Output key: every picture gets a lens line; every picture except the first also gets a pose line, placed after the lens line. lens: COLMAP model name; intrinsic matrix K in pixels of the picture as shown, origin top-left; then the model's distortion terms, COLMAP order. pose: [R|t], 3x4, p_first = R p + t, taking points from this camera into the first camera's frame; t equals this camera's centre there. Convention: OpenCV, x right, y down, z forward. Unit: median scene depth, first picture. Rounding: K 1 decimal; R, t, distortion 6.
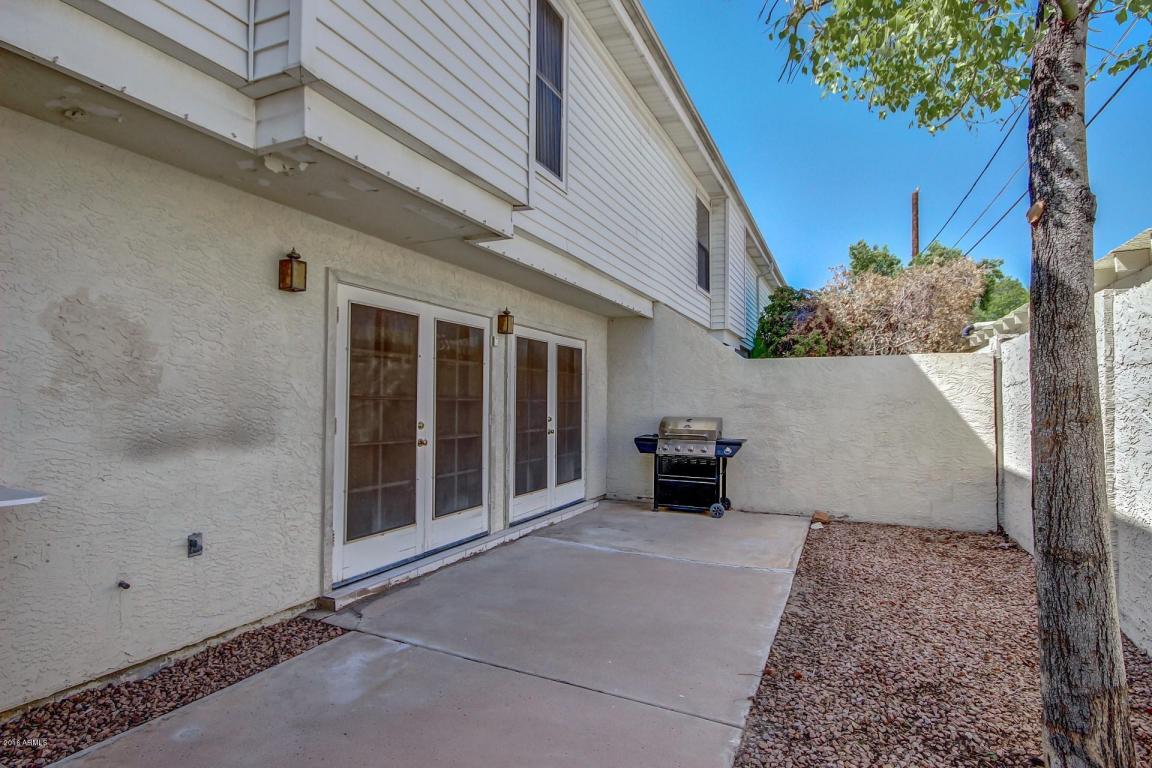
lens RADIAL K [[609.6, 0, 565.0], [0, 609.6, 385.2], [0, 0, 1]] dist [0.005768, -0.001597]
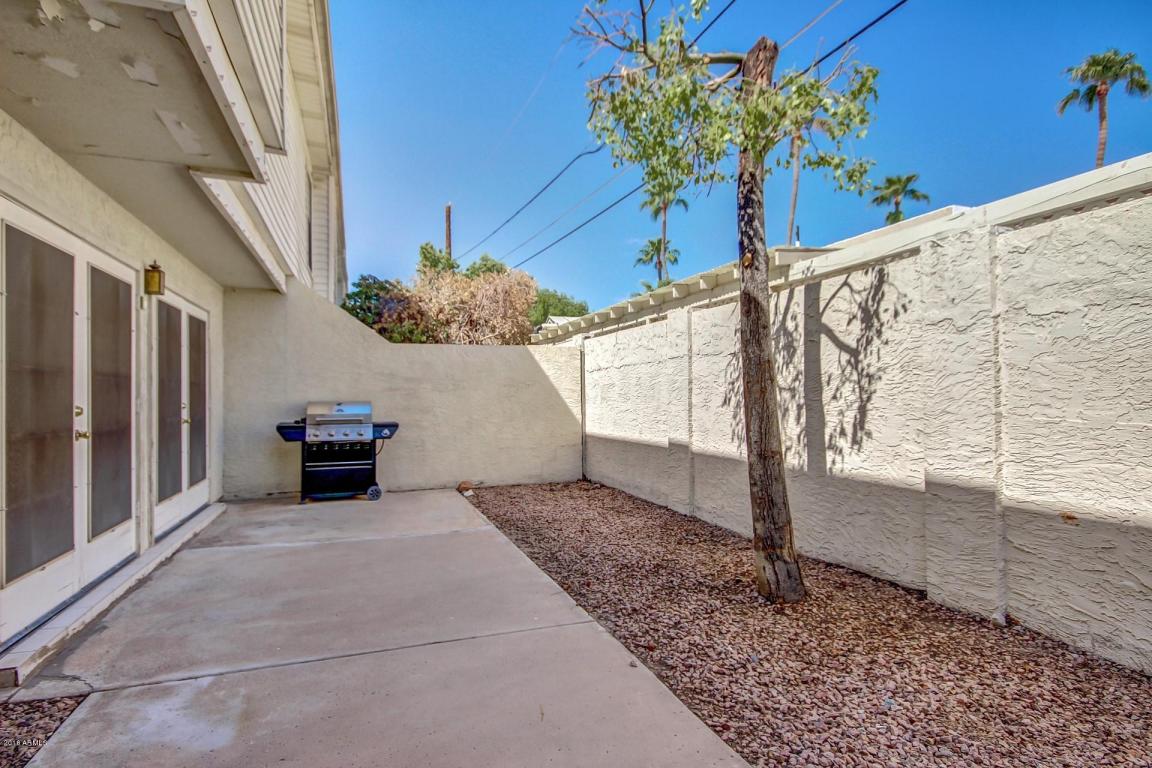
lens RADIAL K [[609.6, 0, 616.0], [0, 609.6, 384.1], [0, 0, 1]] dist [0.005768, -0.001597]
pose [[0.669096, -0.001738, 0.743174, -0.351212], [-0.005355, 0.999960, 0.007159, 0.026447], [-0.743156, -0.008770, 0.669060, 0.057156]]
